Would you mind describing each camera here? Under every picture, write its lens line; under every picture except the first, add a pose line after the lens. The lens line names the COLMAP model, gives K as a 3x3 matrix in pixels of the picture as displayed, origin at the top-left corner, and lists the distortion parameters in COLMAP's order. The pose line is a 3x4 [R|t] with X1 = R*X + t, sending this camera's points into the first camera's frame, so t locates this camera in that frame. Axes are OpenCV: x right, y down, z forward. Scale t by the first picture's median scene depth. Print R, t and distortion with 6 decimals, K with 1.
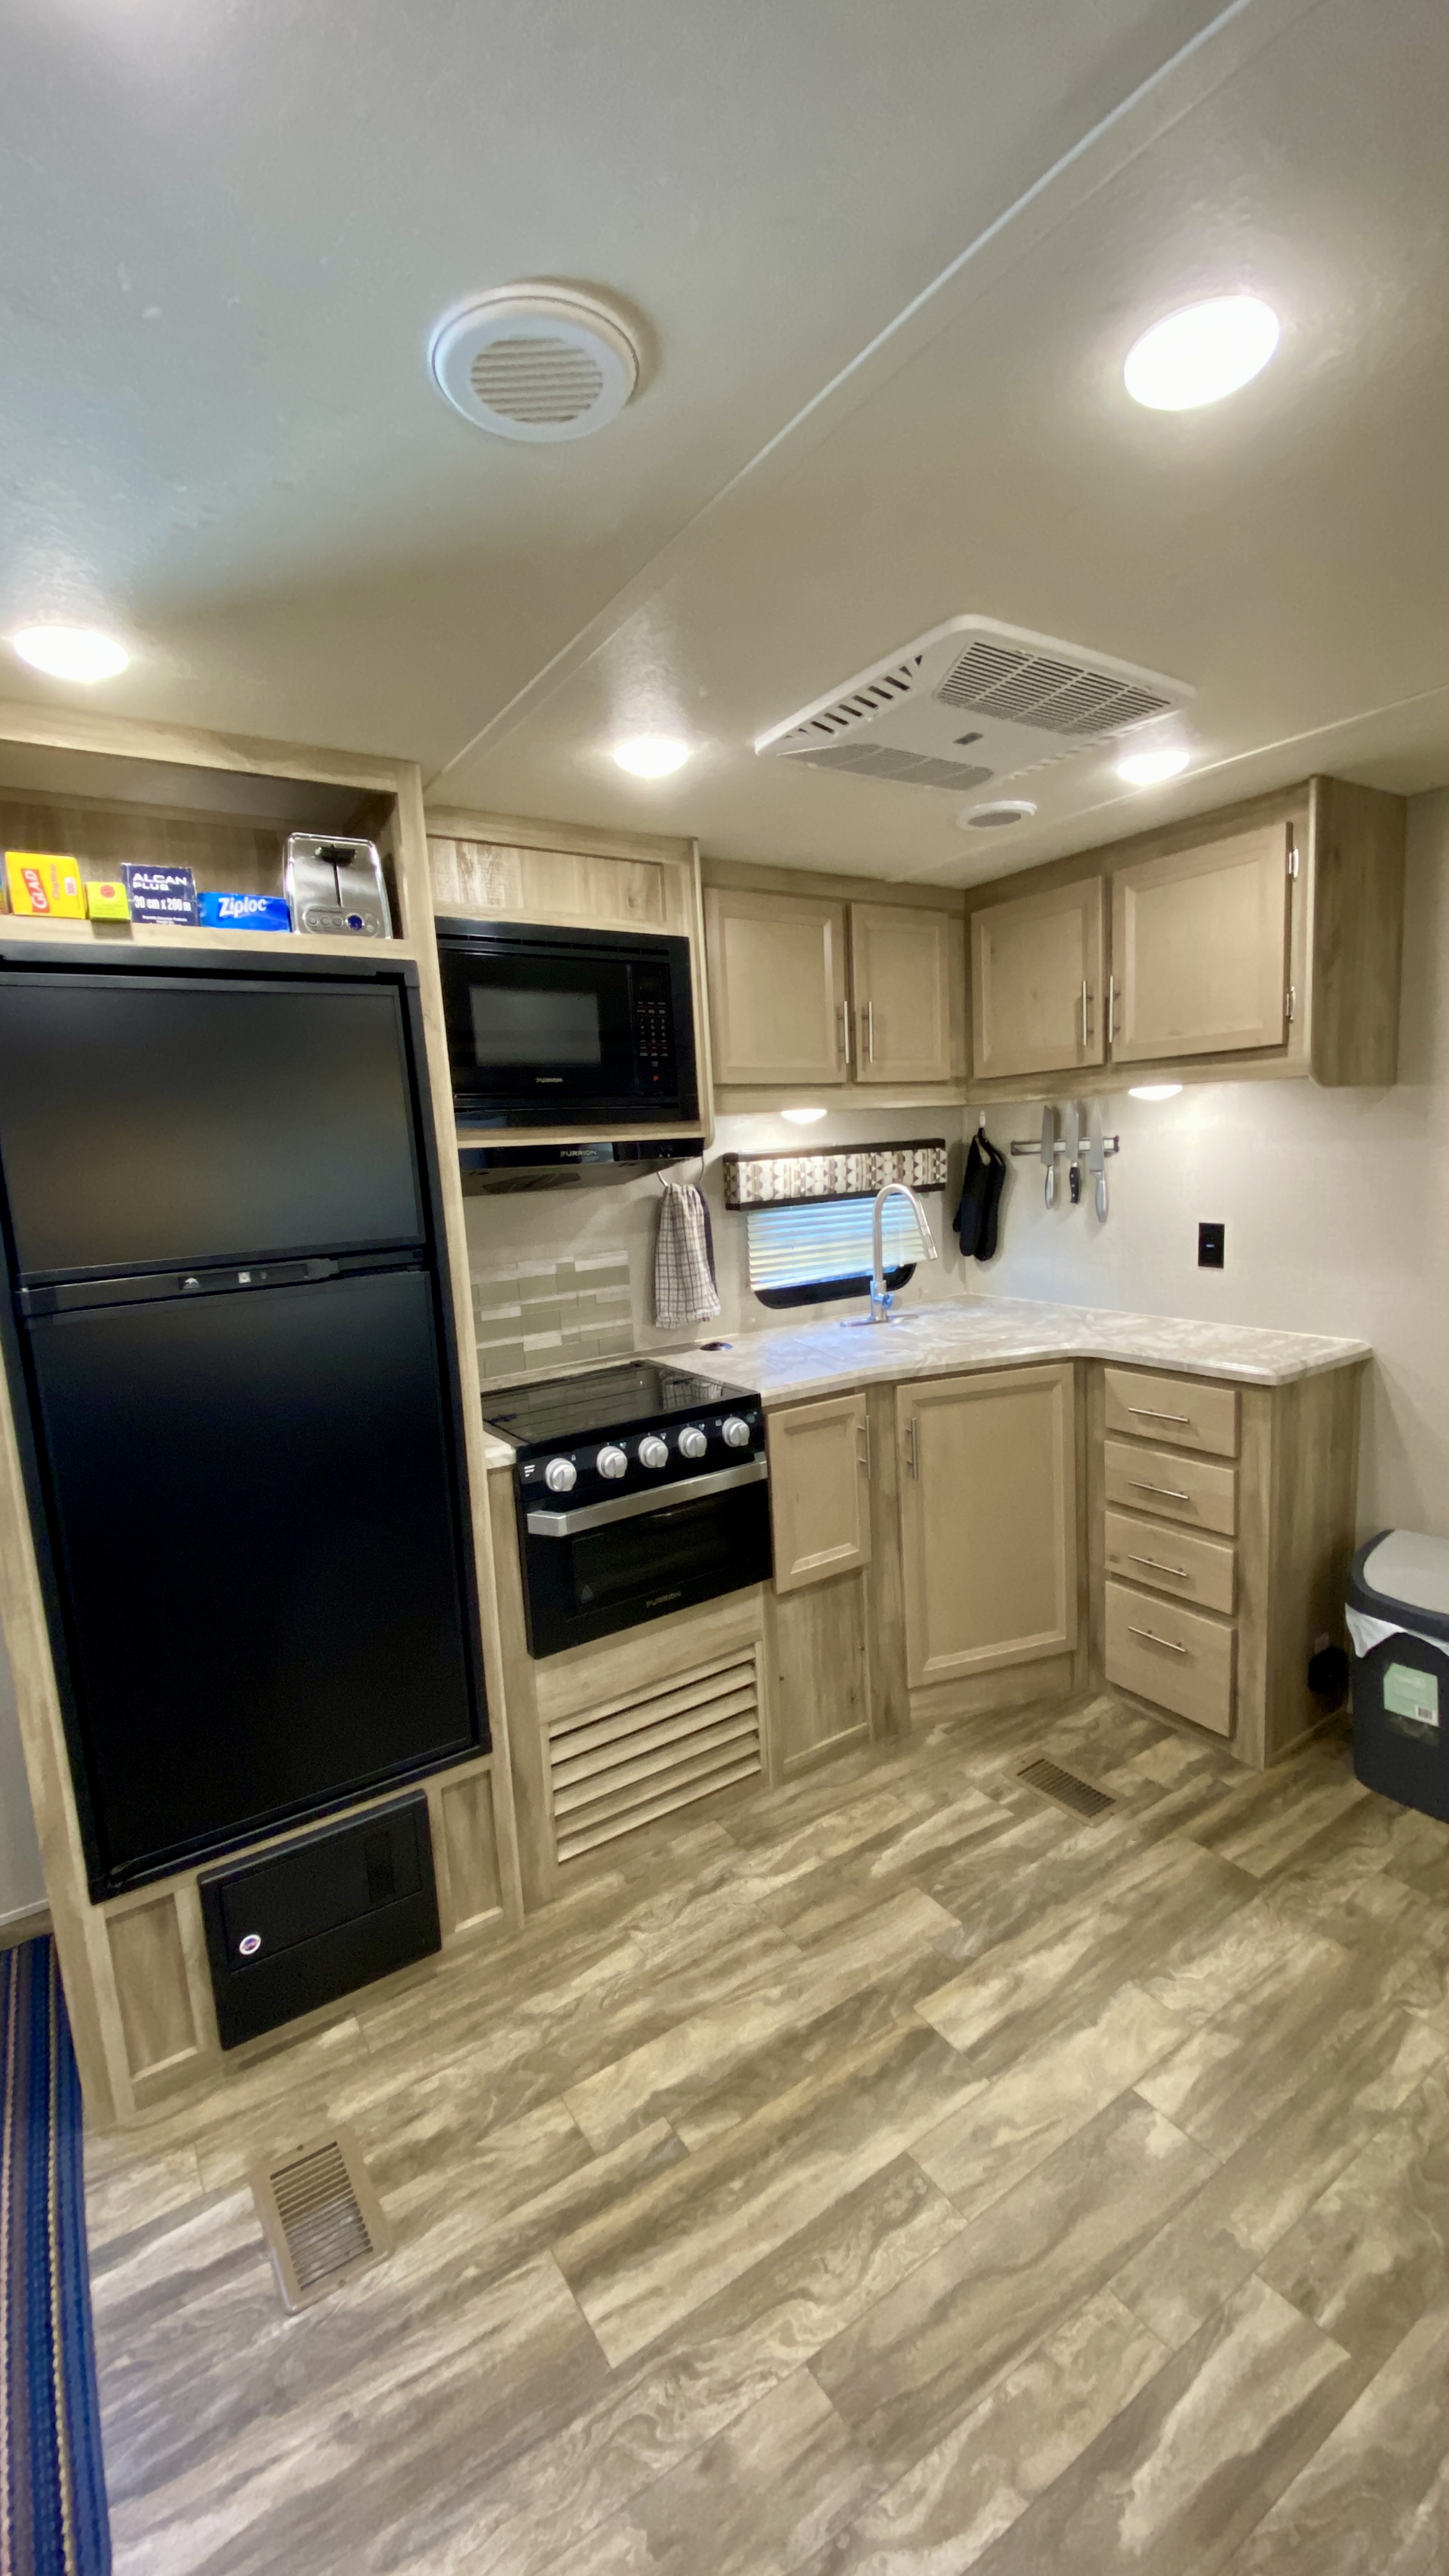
lens RADIAL K [[1033.9, 0, 736.5], [0, 1033.9, 1271.4], [0, 0, 1]] dist [0.005324, -0.013675]
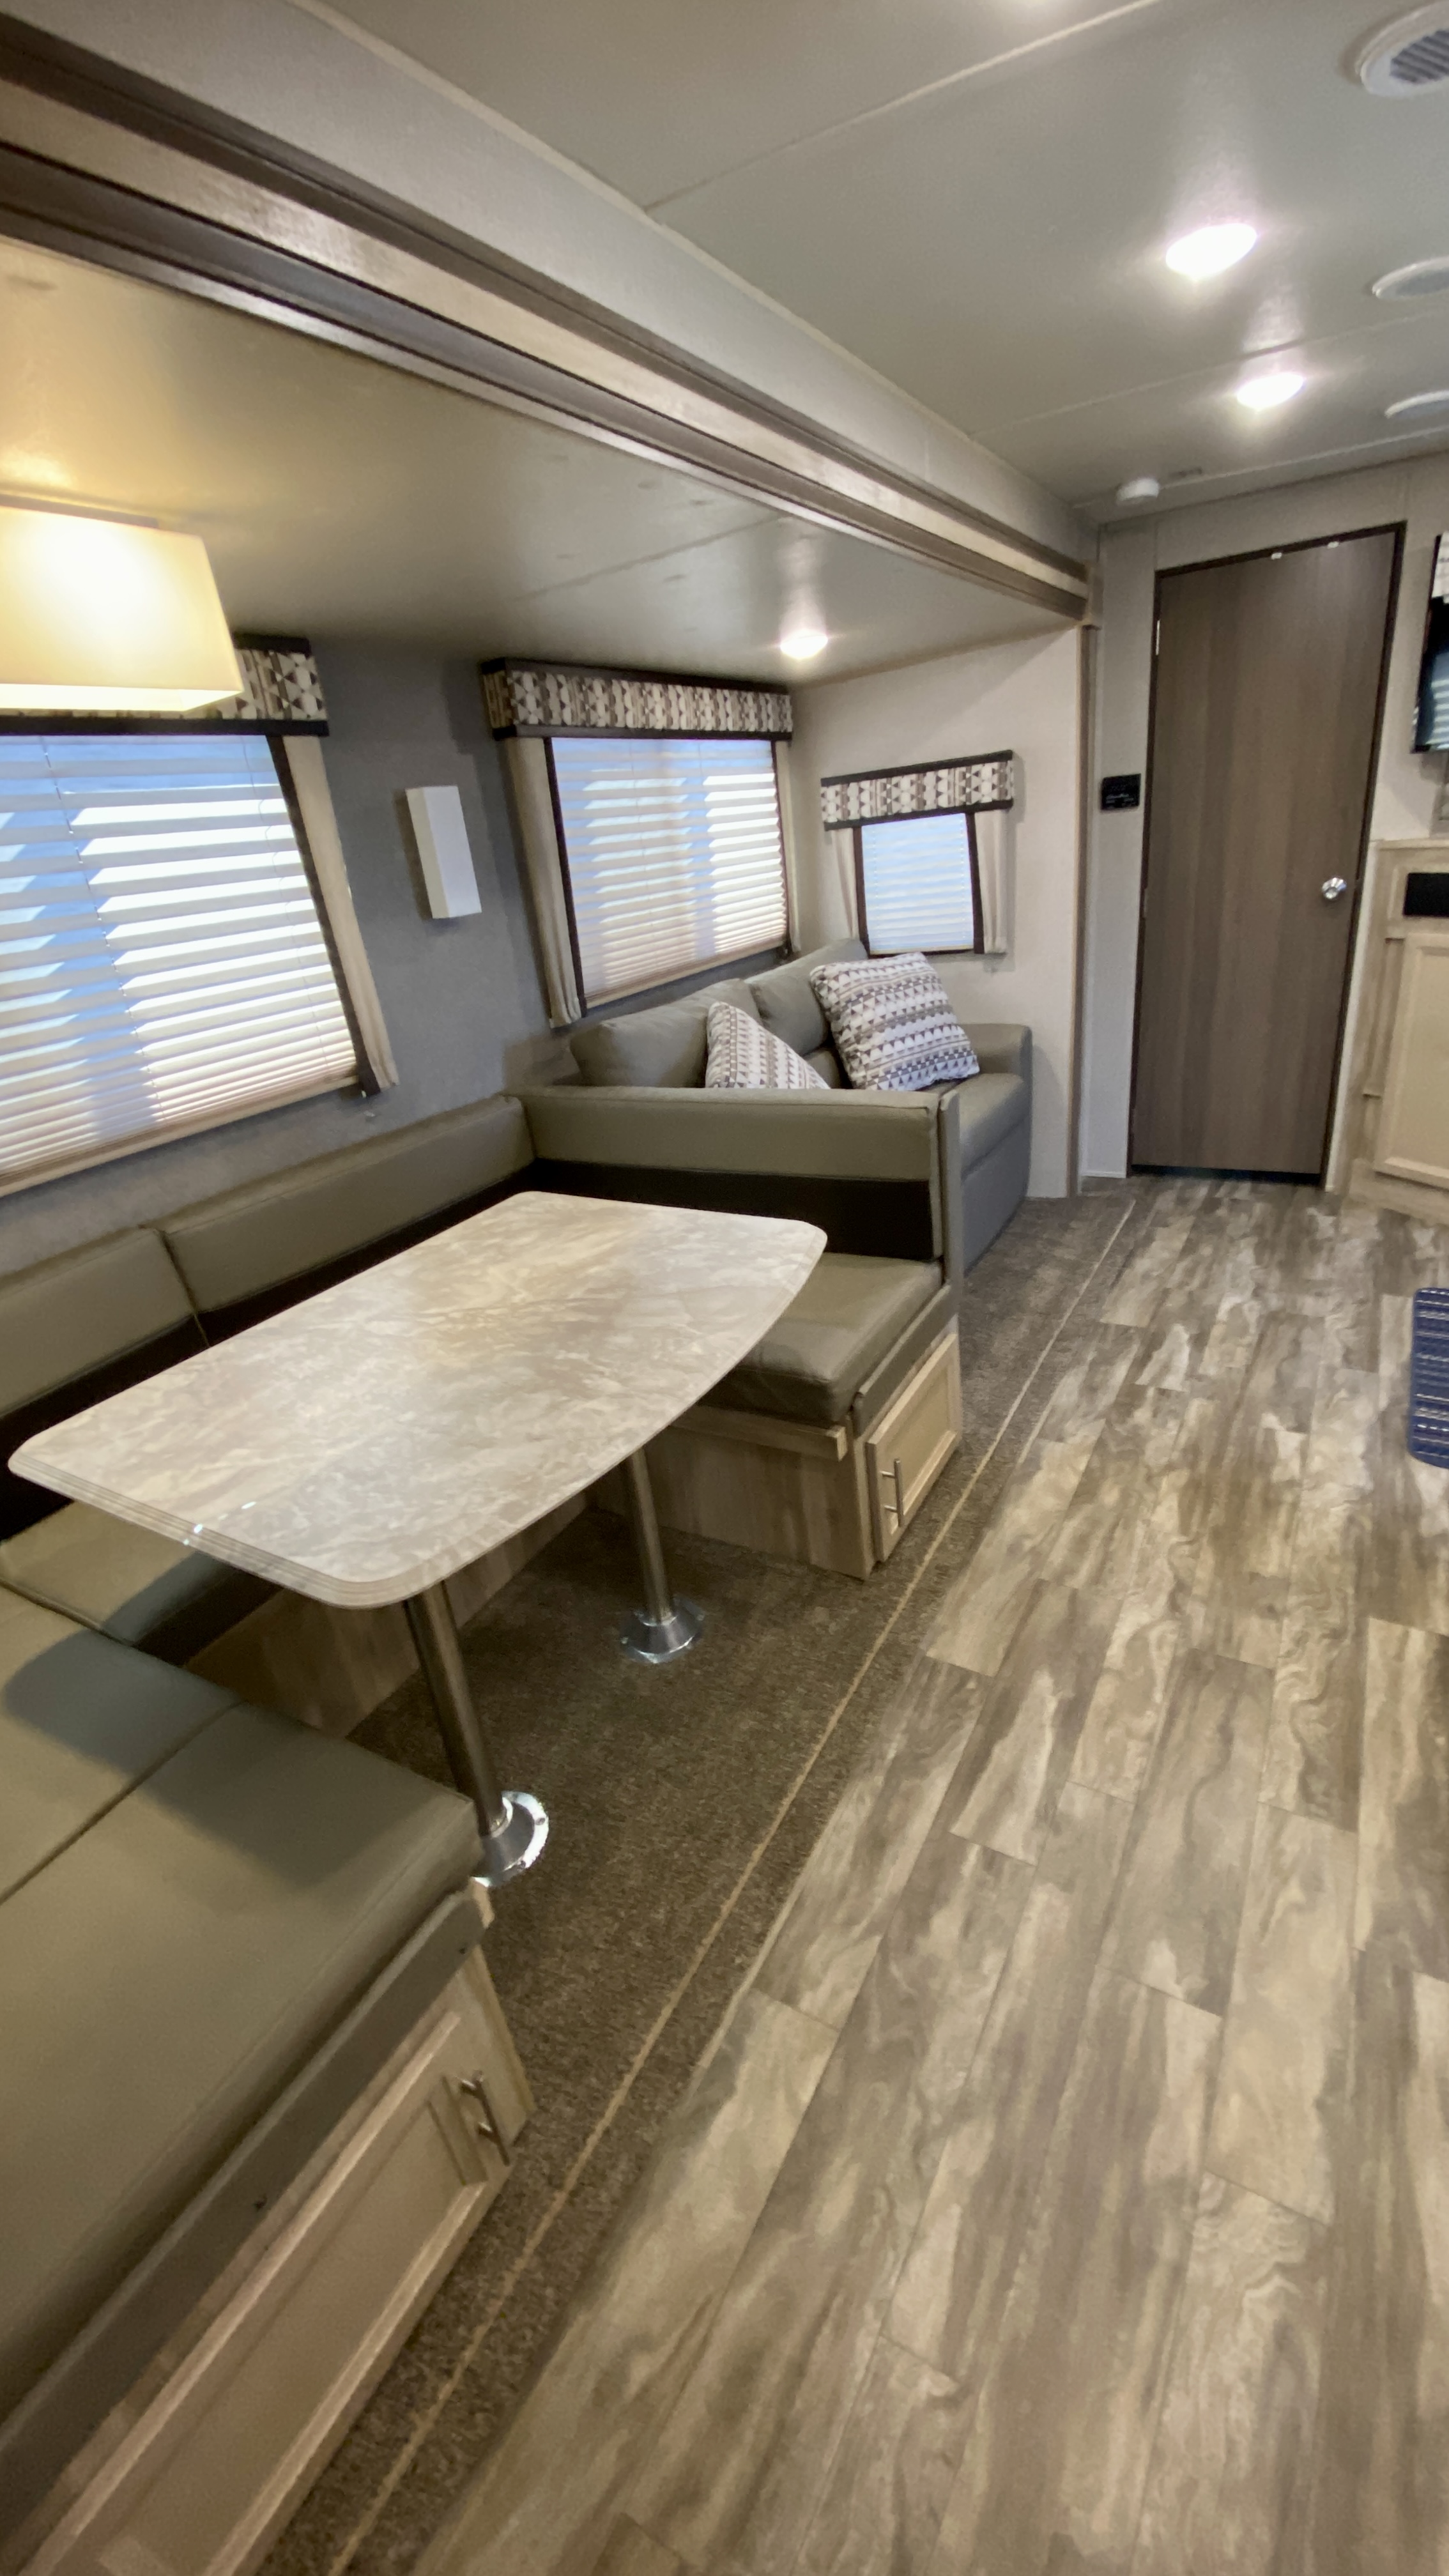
lens RADIAL K [[1033.9, 0, 721.9], [0, 1033.9, 1288.4], [0, 0, 1]] dist [0.005324, -0.013675]
pose [[-0.886878, 0.320513, -0.332746, 0.878409], [0.107259, 0.843383, 0.526498, -0.167689], [0.449382, 0.431249, -0.782356, 1.299873]]
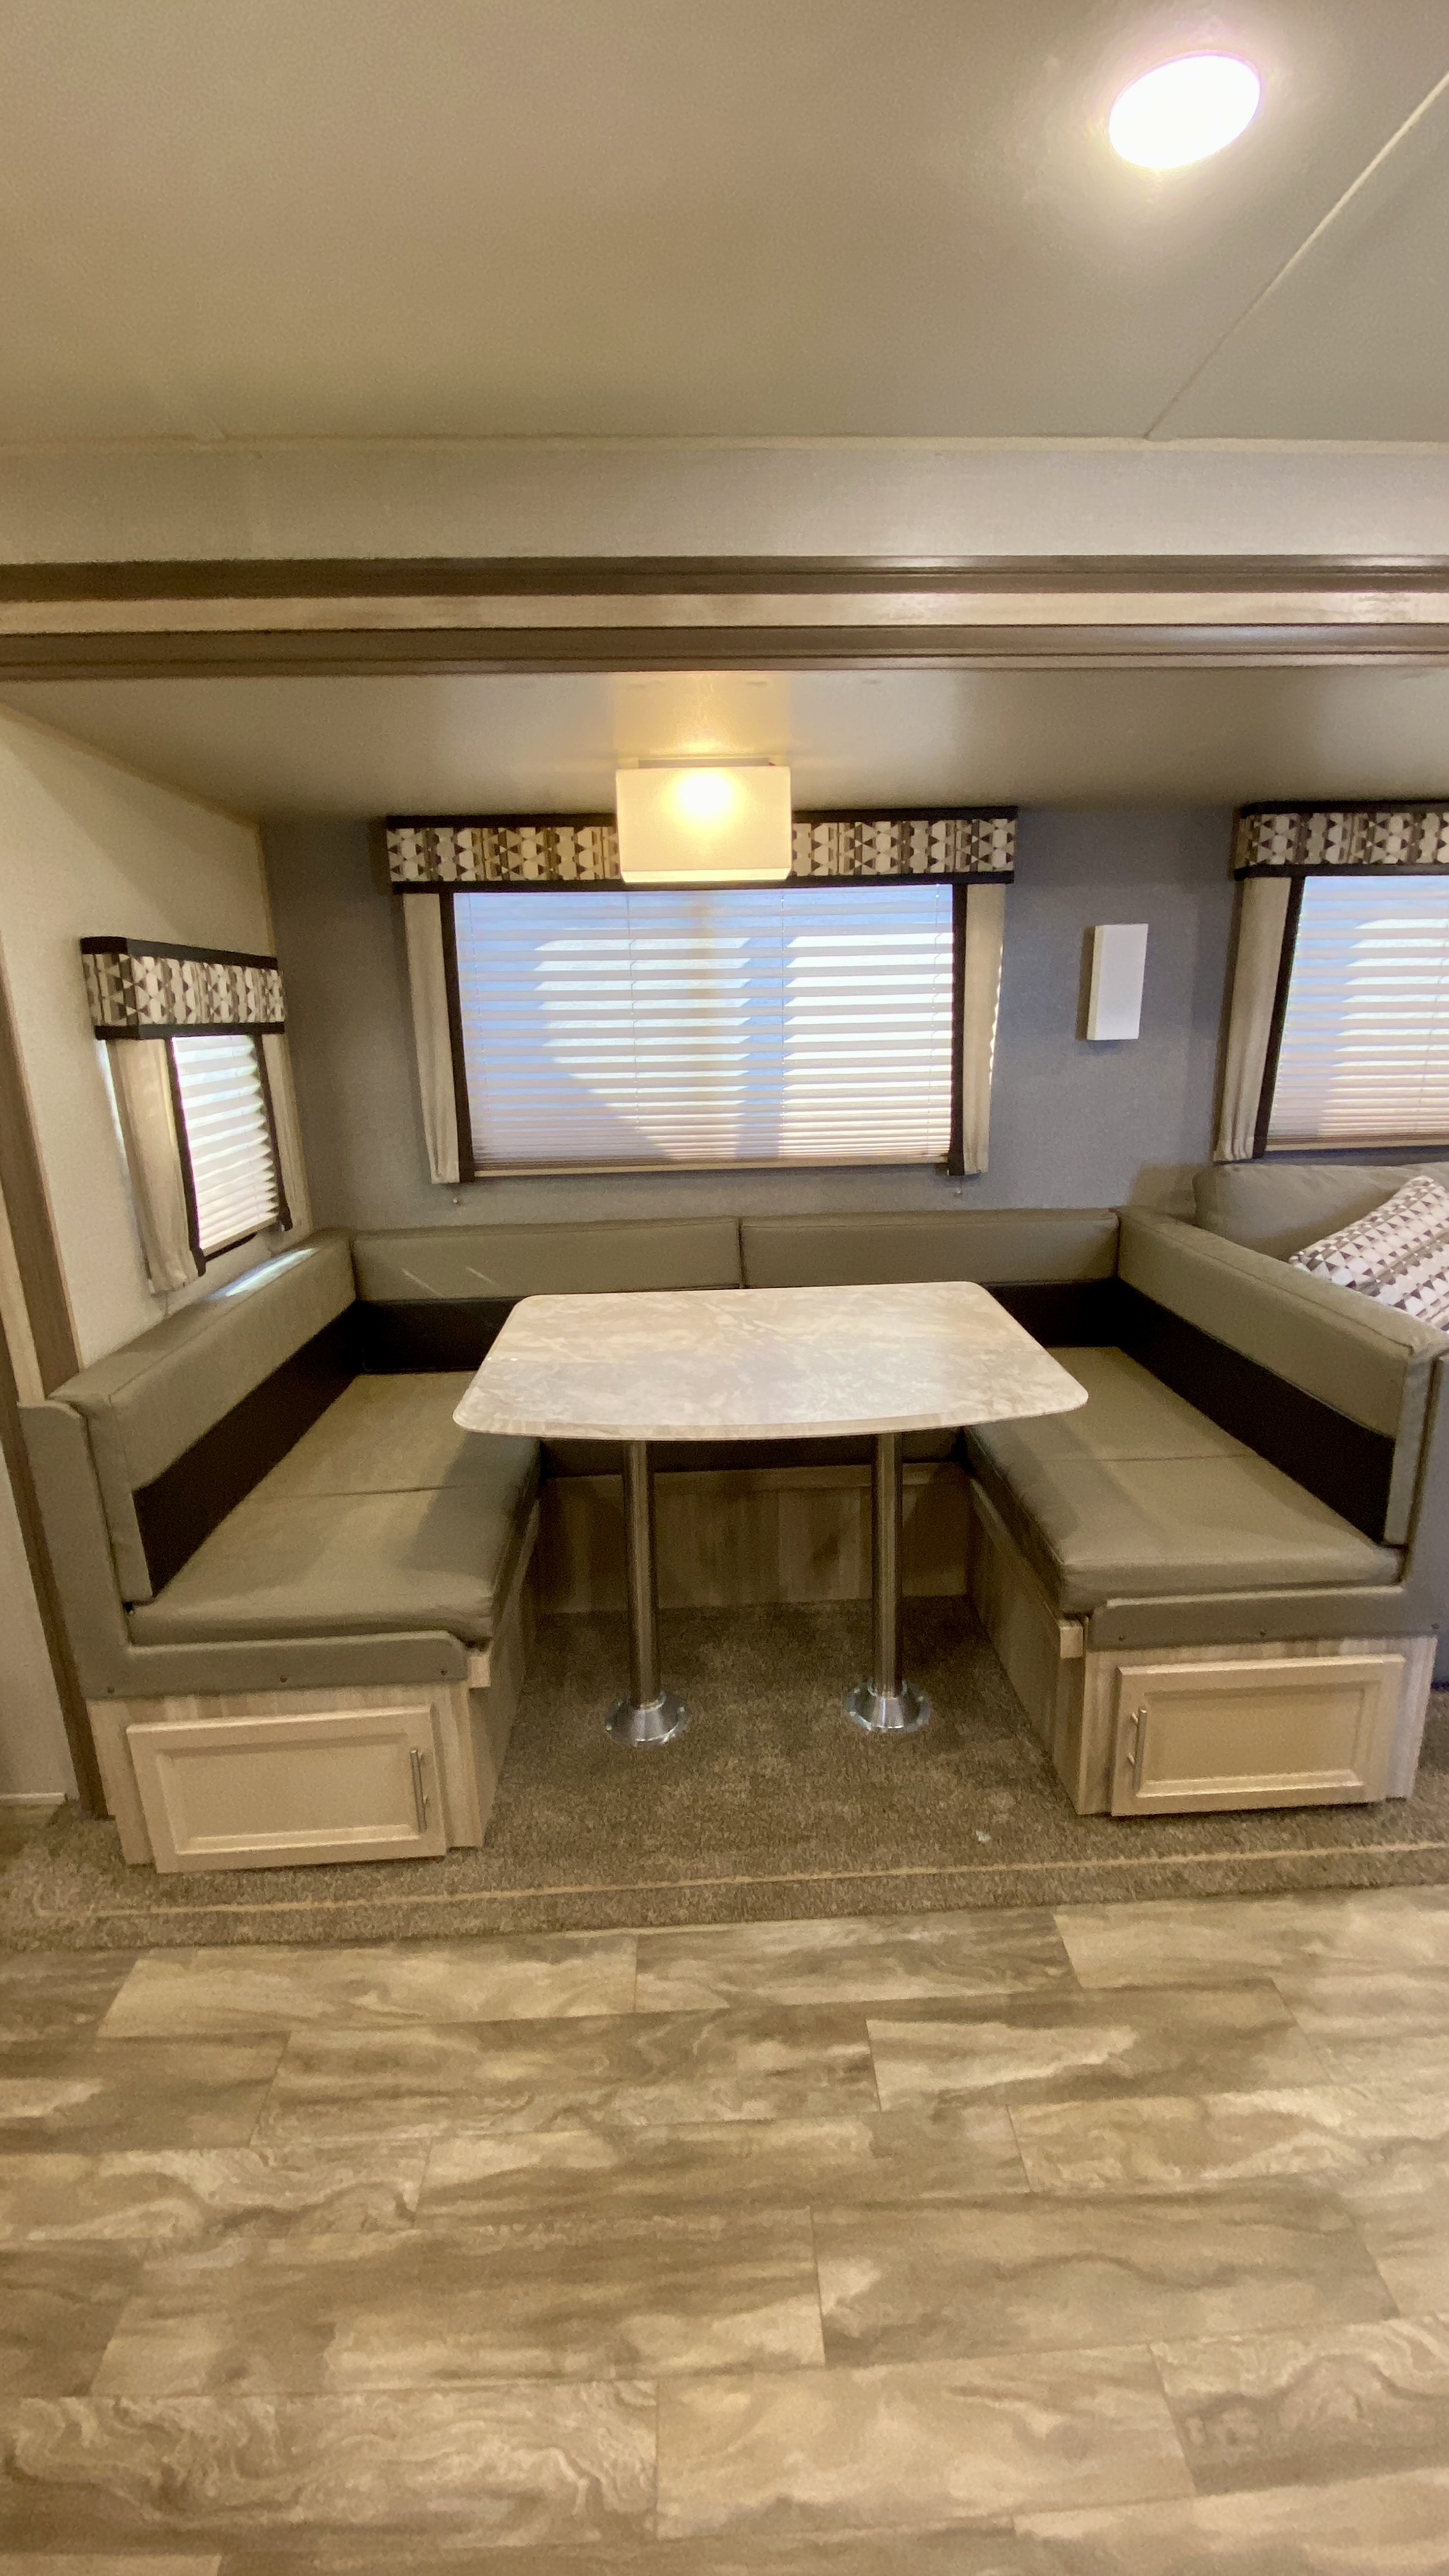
lens RADIAL K [[1033.9, 0, 729.4], [0, 1033.9, 1287.3], [0, 0, 1]] dist [0.005324, -0.013675]
pose [[-0.847029, -0.064931, 0.527565, 0.132820], [0.135032, 0.933667, 0.331712, -0.124078], [-0.514109, 0.352208, -0.782075, 1.413370]]
